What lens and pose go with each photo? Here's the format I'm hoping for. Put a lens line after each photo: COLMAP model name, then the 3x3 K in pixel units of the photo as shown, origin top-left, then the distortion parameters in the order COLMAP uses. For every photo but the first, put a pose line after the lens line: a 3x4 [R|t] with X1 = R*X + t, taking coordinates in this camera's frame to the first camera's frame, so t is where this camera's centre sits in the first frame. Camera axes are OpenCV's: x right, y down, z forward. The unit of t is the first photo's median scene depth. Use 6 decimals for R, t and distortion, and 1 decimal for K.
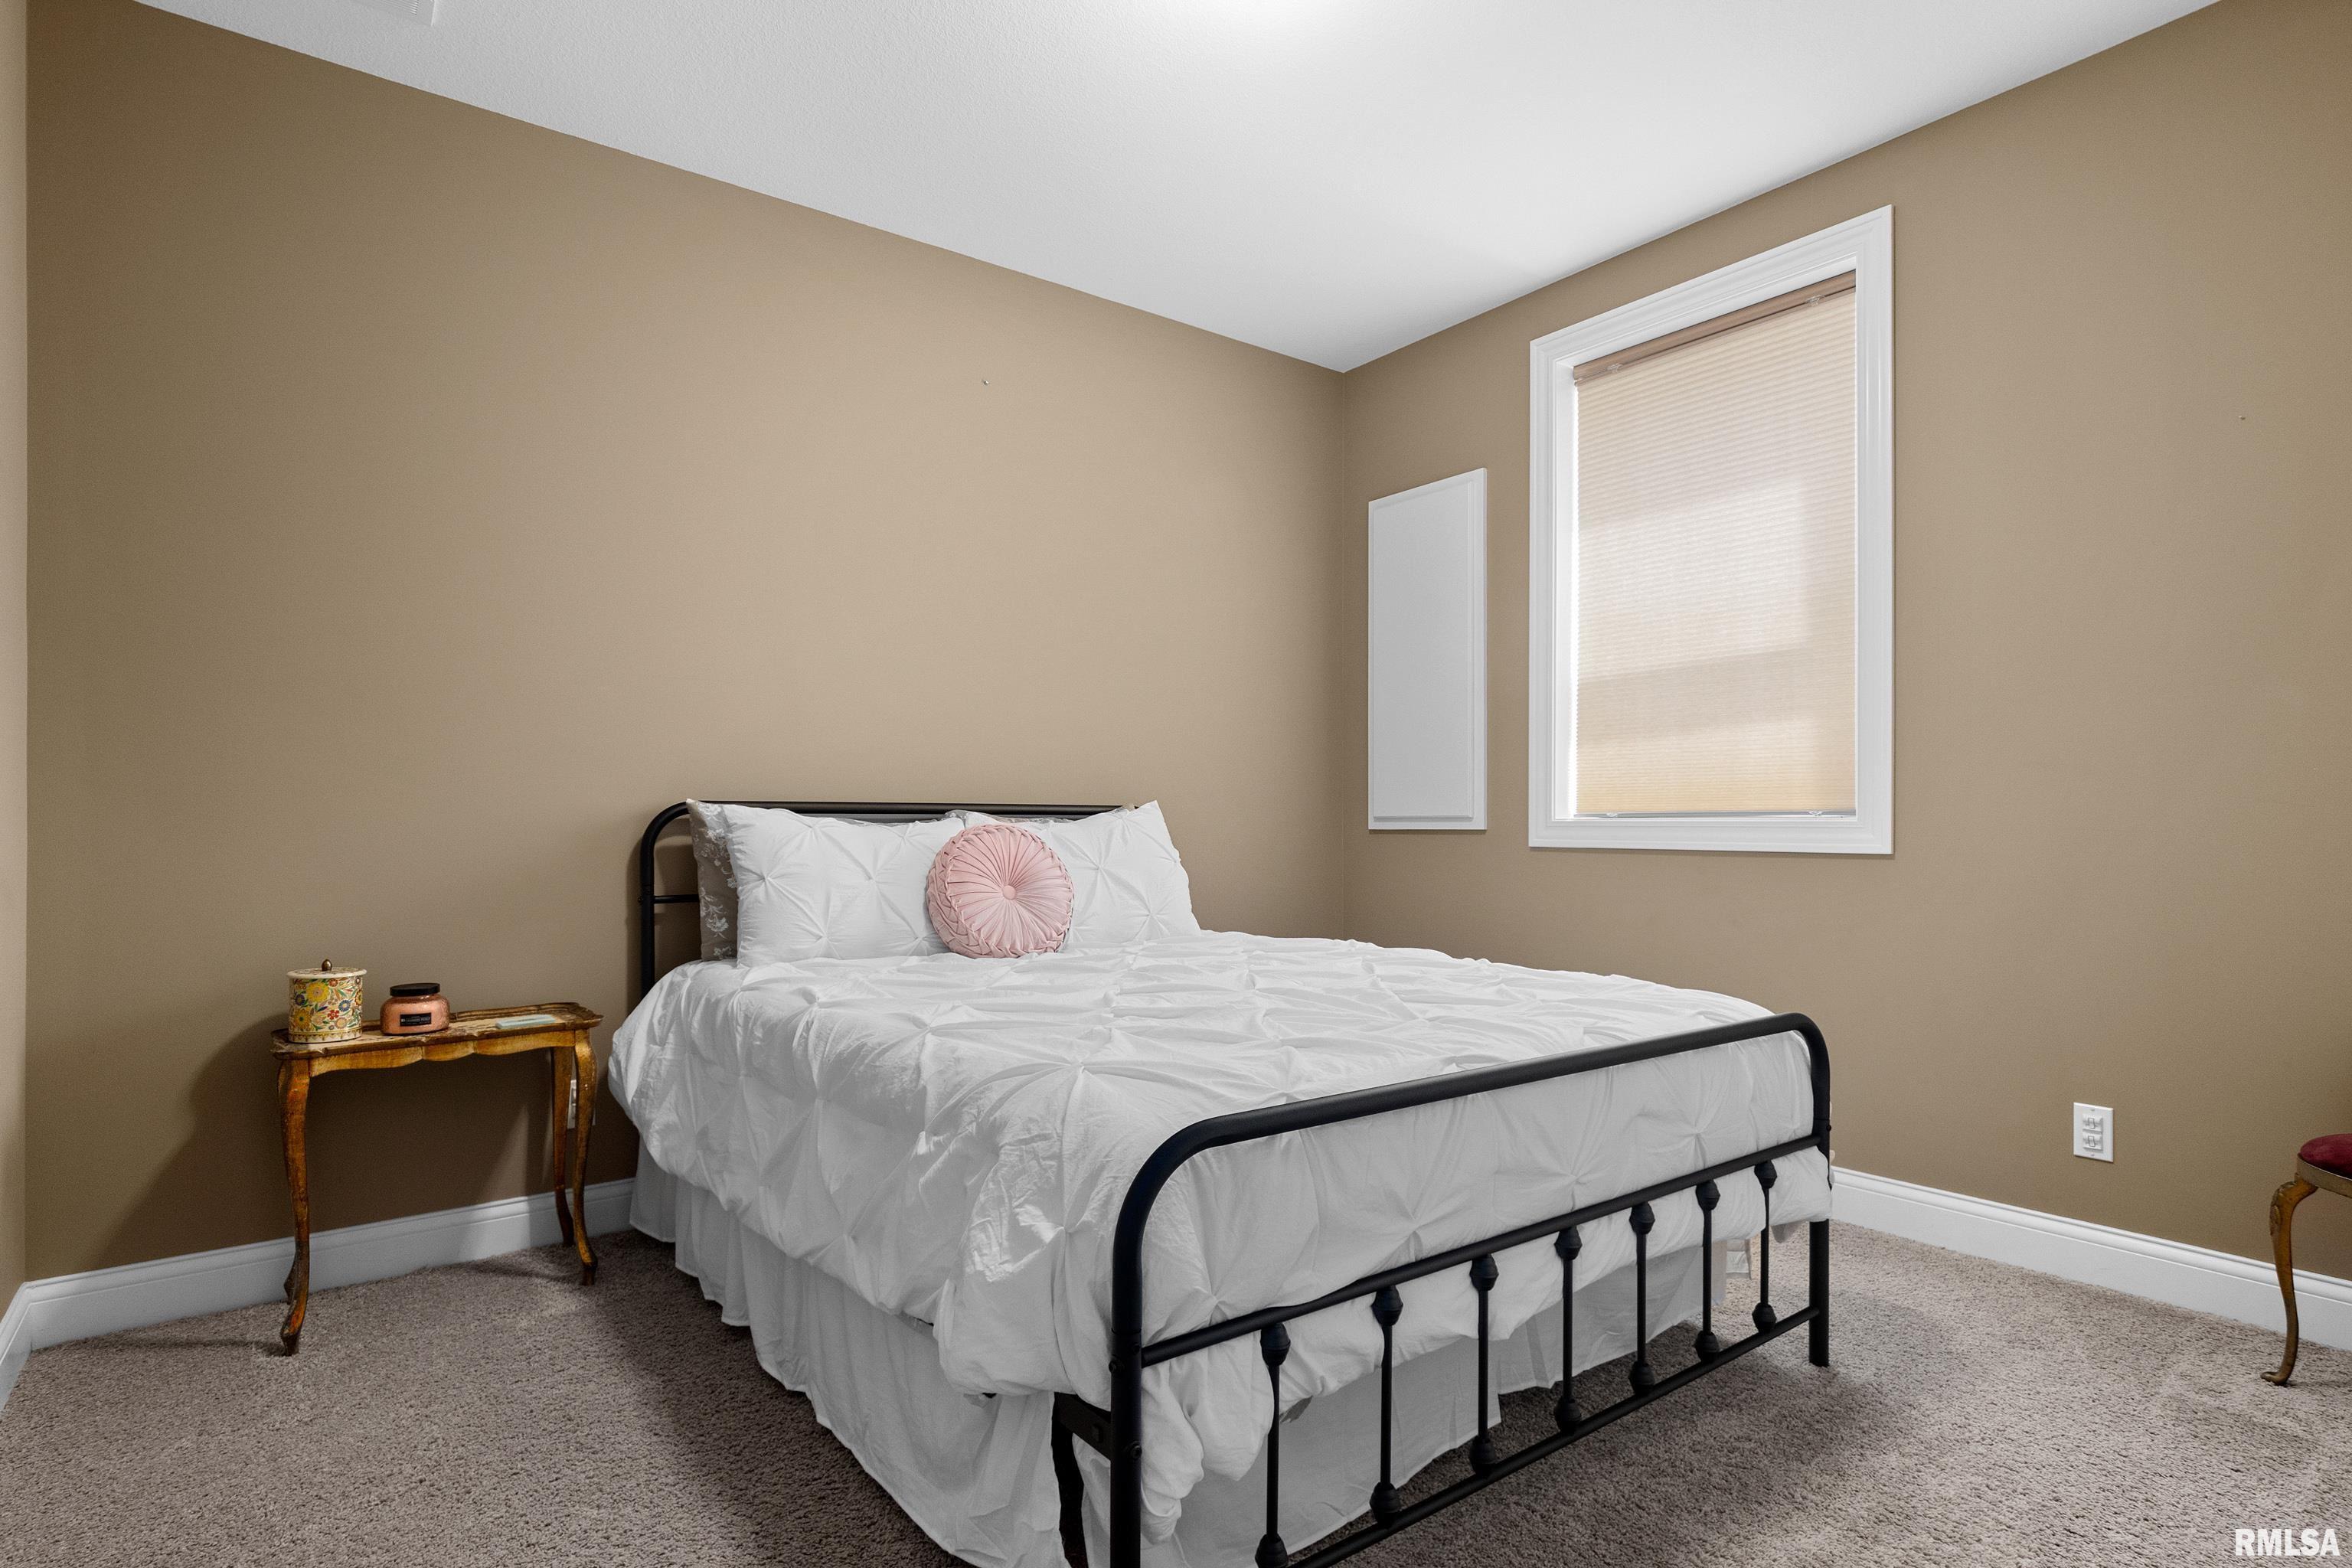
lens RADIAL K [[1214.4, 0, 1181.5], [0, 1214.4, 830.2], [0, 0, 1]] dist [-0.026649, -0.000174]
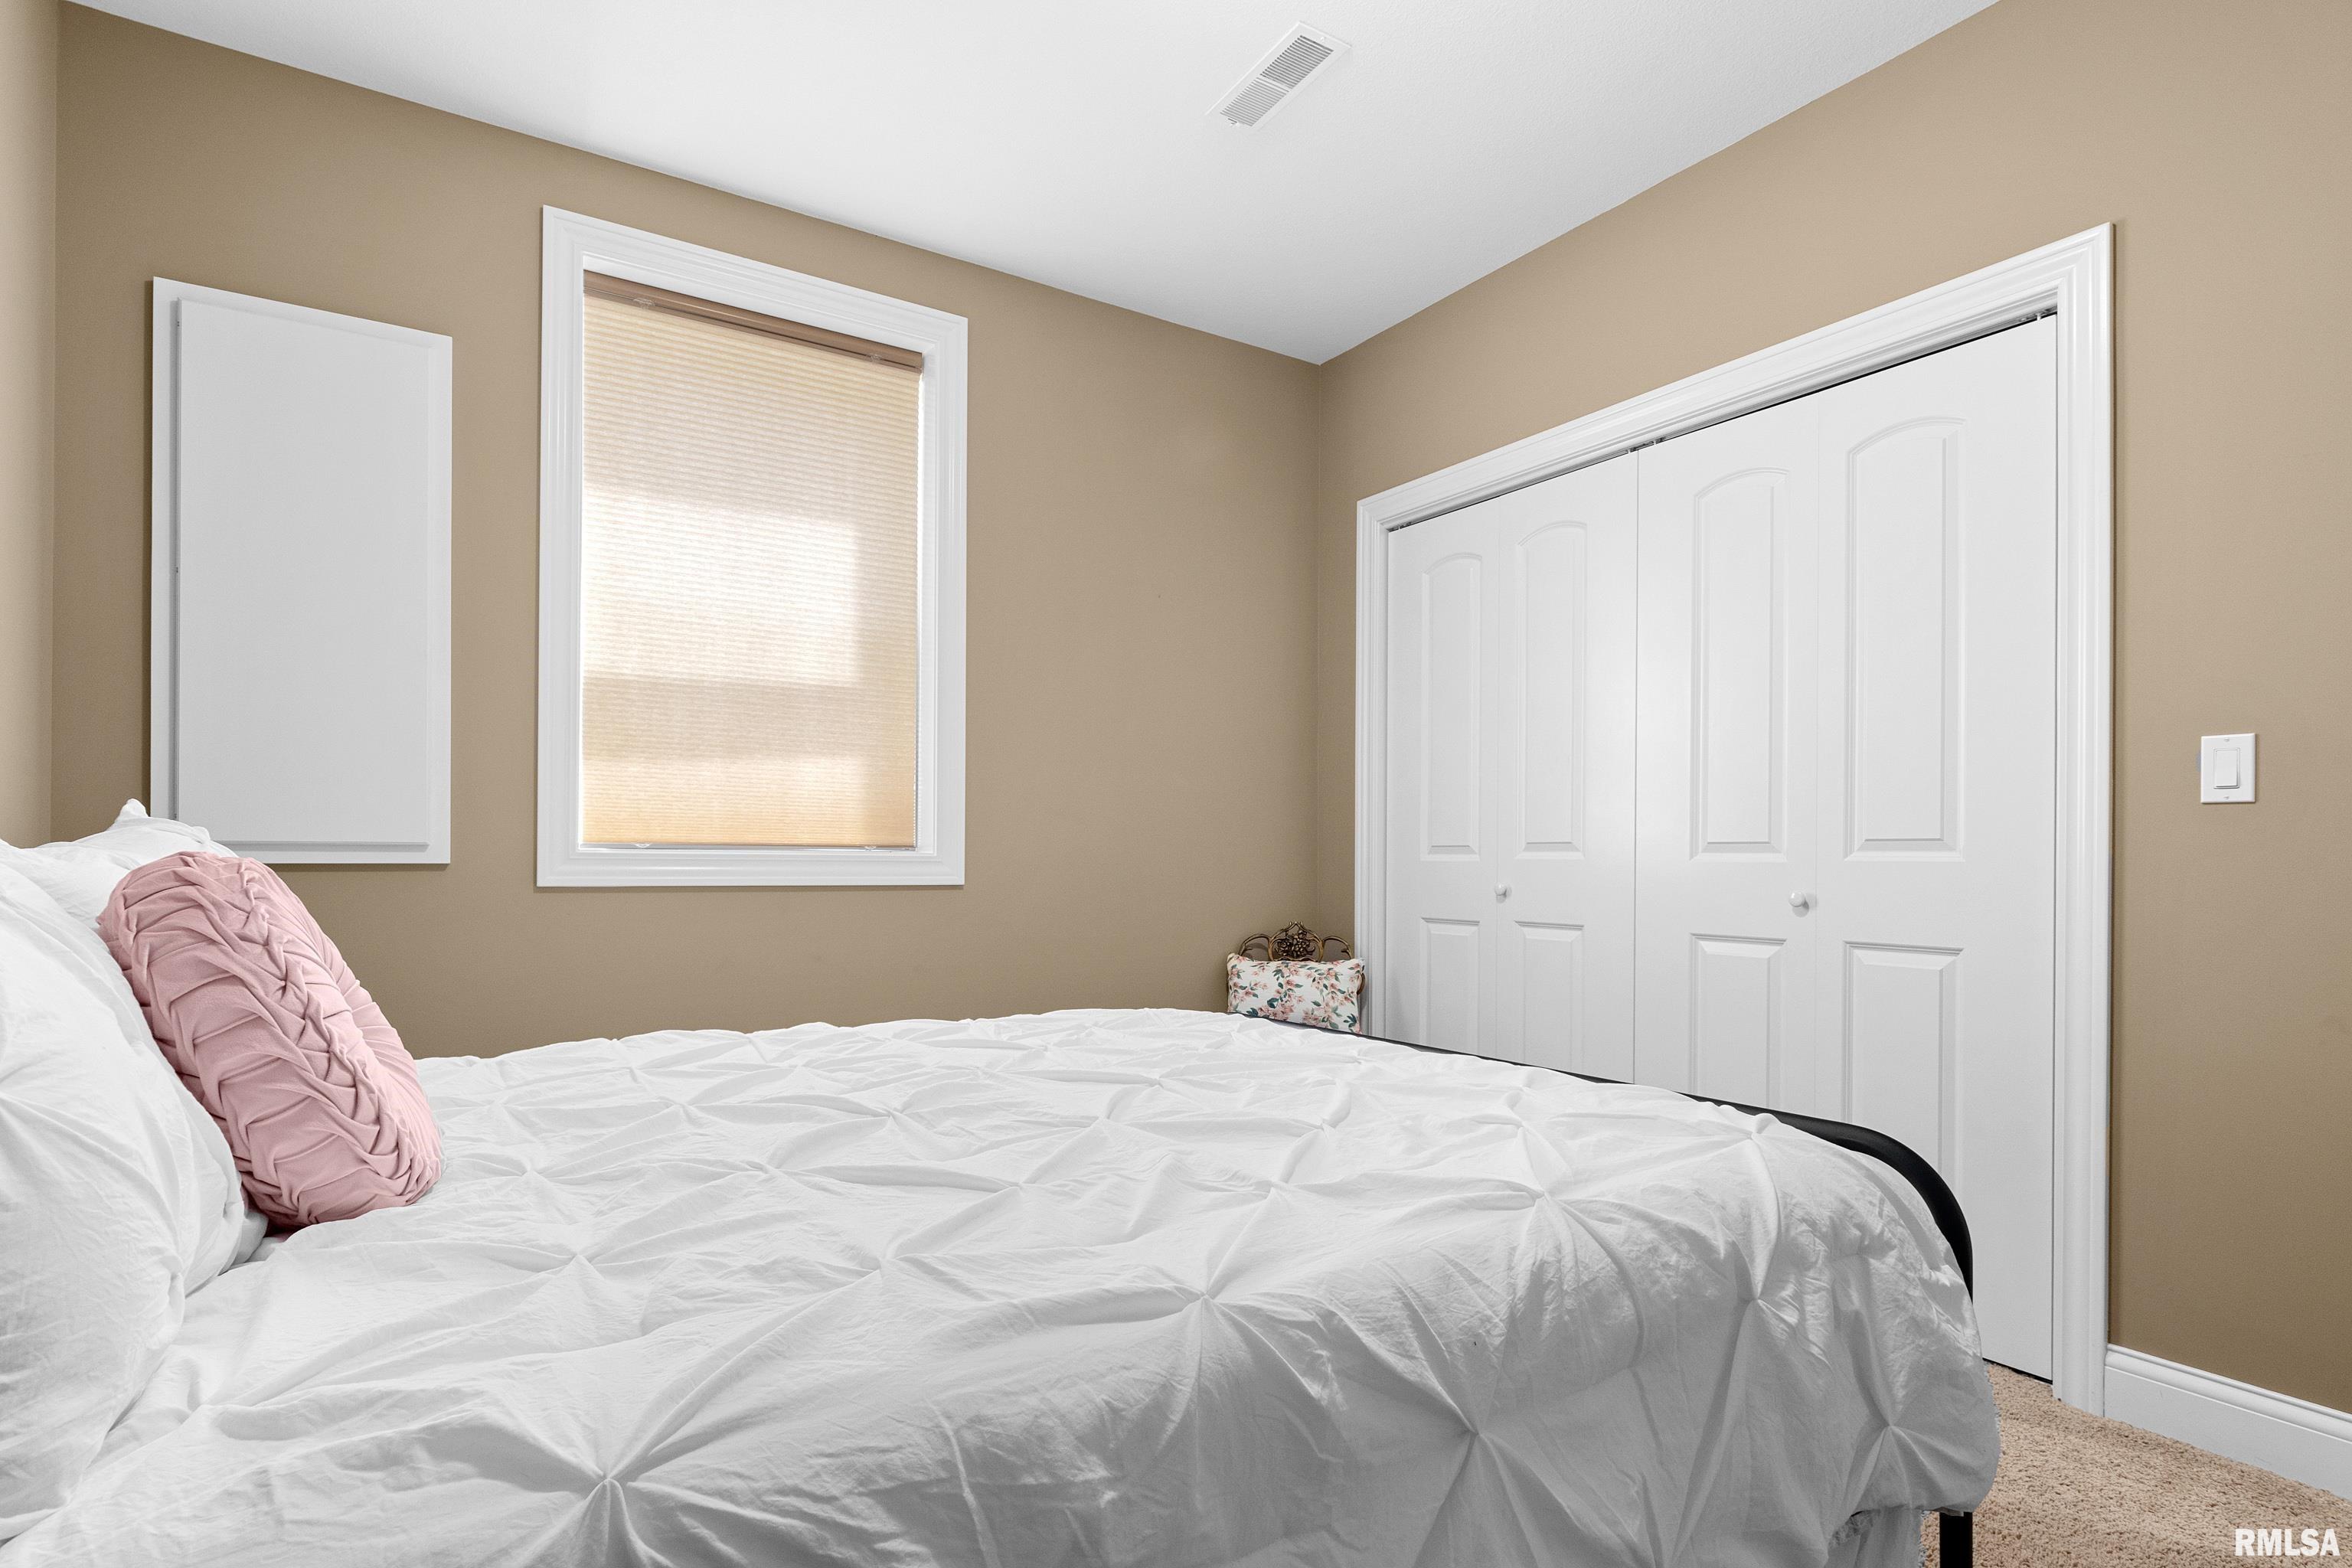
lens RADIAL K [[1173.6, 0, 1171.3], [0, 1173.6, 862.8], [0, 0, 1]] dist [0.004583, -0.000154]
pose [[0.070435, -0.003086, 0.997512, -0.427330], [-0.003335, 0.999989, 0.003329, -0.005030], [-0.997511, -0.003561, 0.070424, 0.596402]]
